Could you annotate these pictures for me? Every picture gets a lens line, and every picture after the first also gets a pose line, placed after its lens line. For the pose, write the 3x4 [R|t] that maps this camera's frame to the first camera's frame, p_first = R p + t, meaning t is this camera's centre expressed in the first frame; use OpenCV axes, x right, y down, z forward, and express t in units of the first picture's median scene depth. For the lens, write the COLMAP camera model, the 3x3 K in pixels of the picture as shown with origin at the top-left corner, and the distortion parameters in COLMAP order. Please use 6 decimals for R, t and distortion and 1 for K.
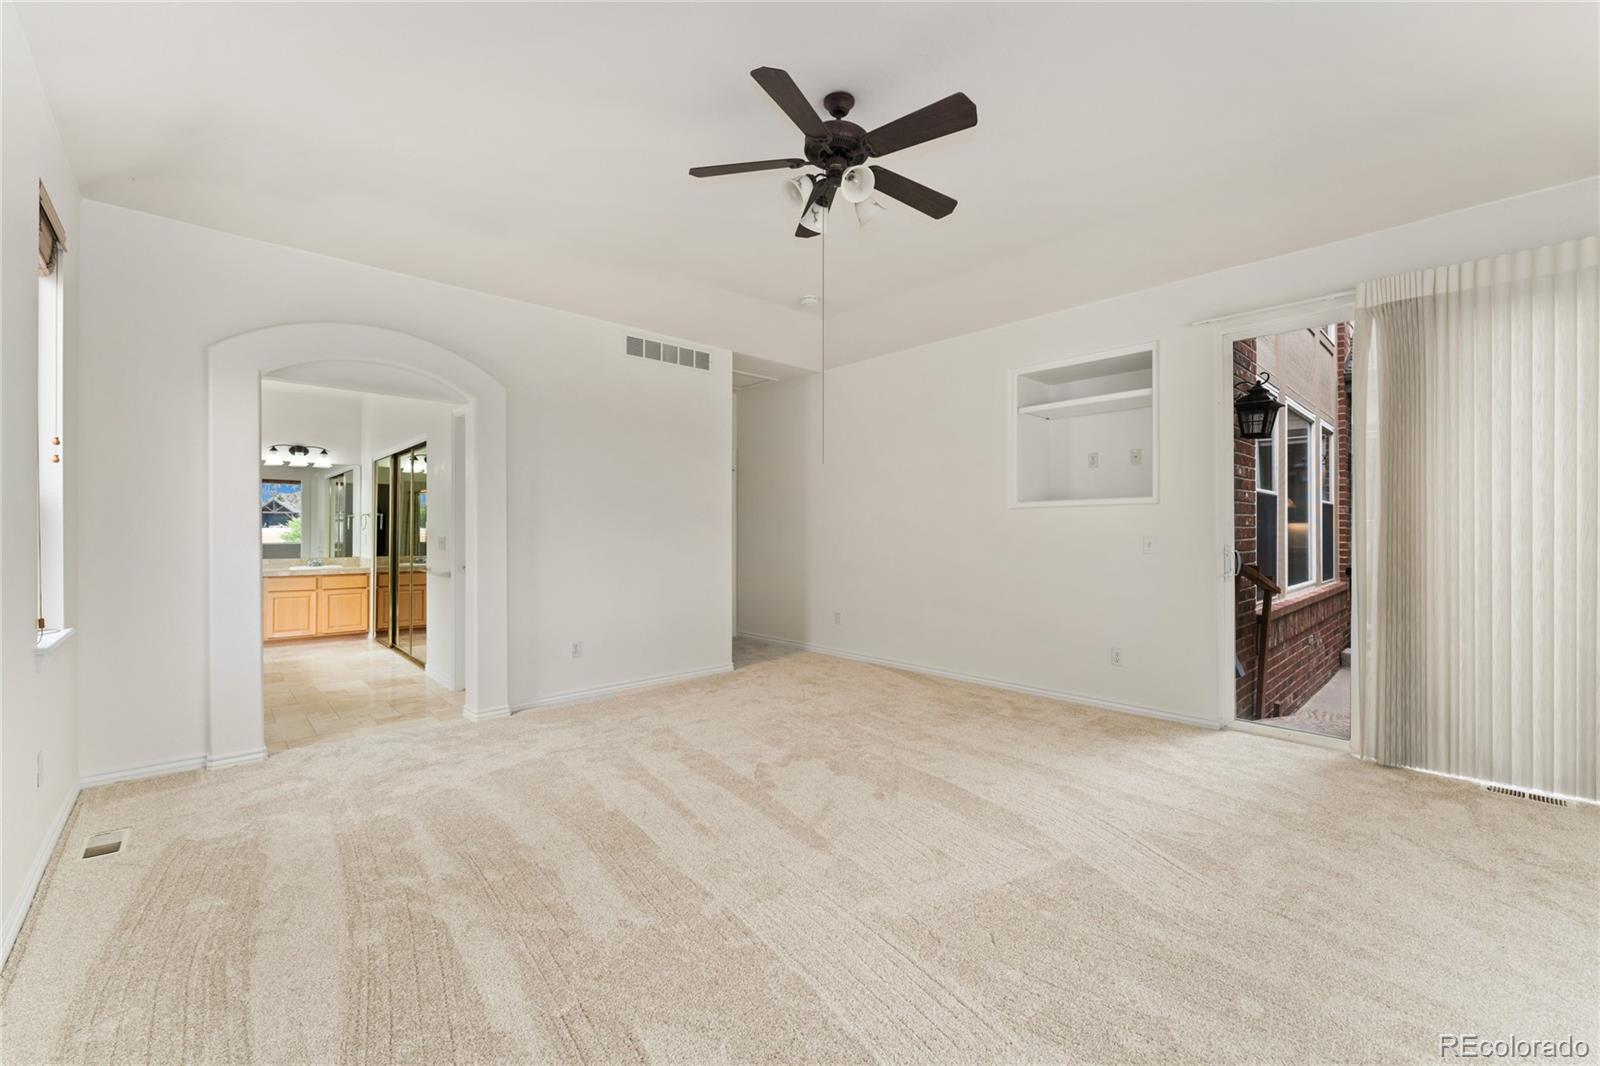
lens RADIAL K [[654.1, 0, 801.1], [0, 654.1, 530.1], [0, 0, 1]] dist [0.000794, 0.000016]
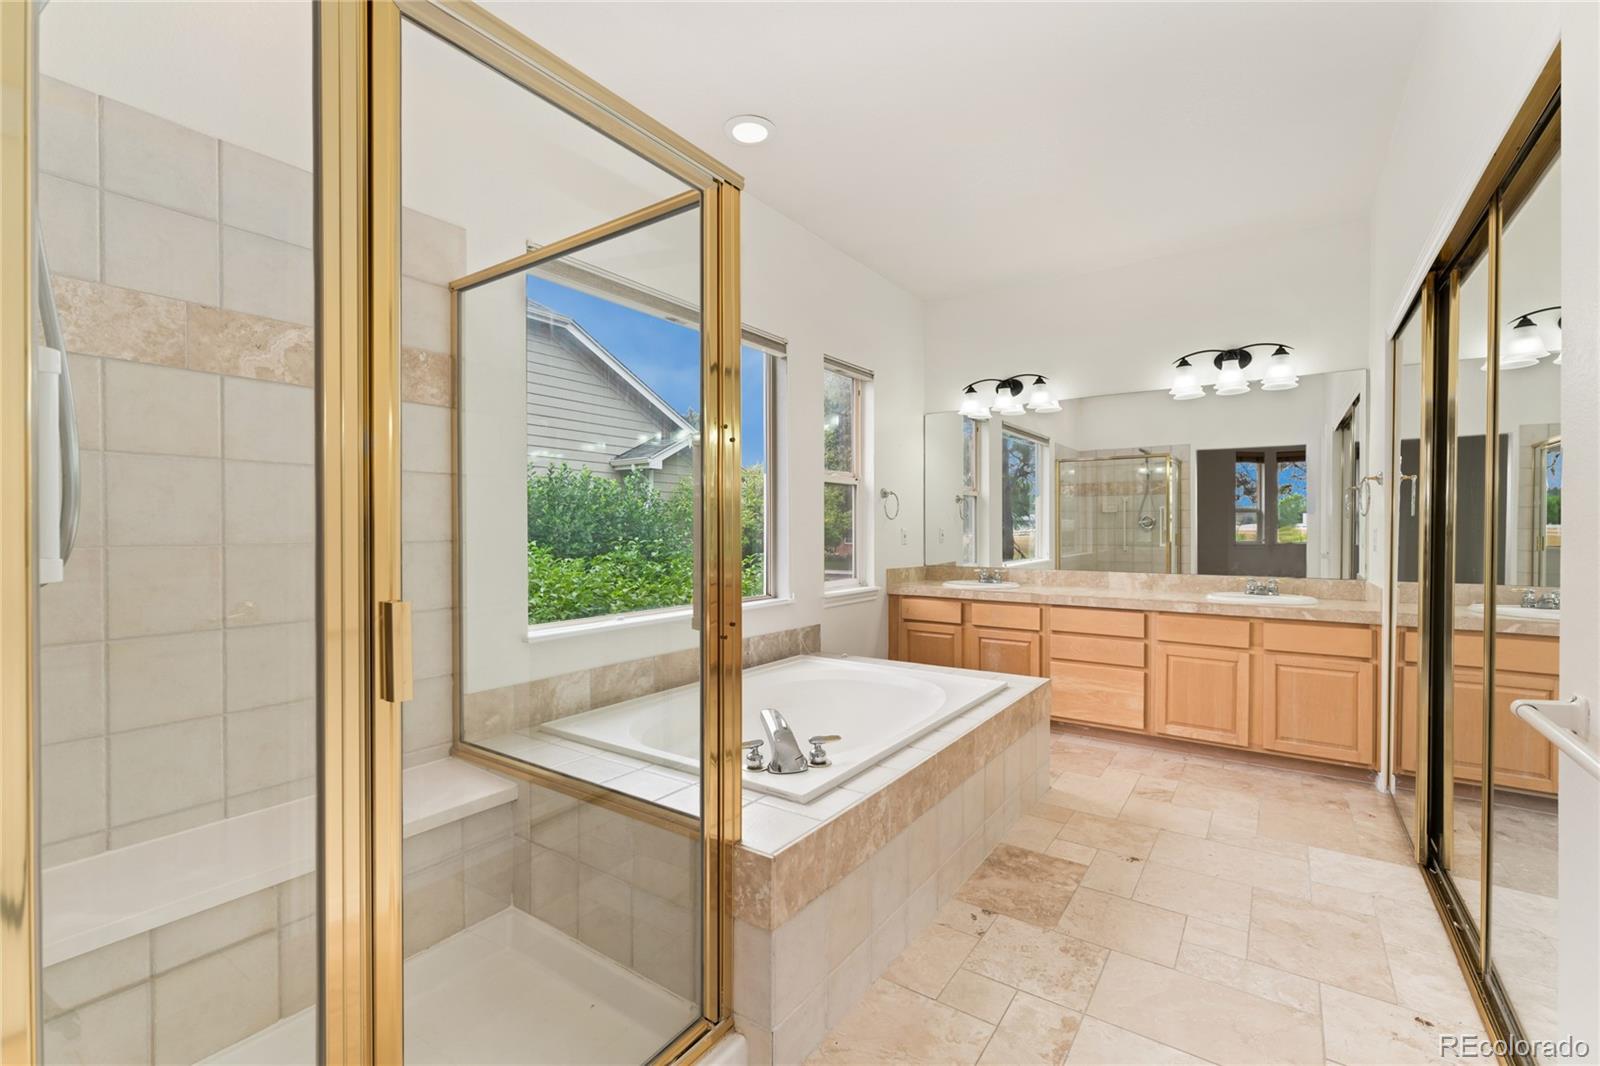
lens RADIAL K [[685.4, 0, 802.3], [0, 685.4, 529.9], [0, 0, 1]] dist [-0.002597, -0.000722]
pose [[0.200461, 0.004423, -0.979692, -0.321611], [0.002644, 0.999984, 0.005056, 0.004539], [0.979698, -0.003604, 0.200446, 0.572268]]
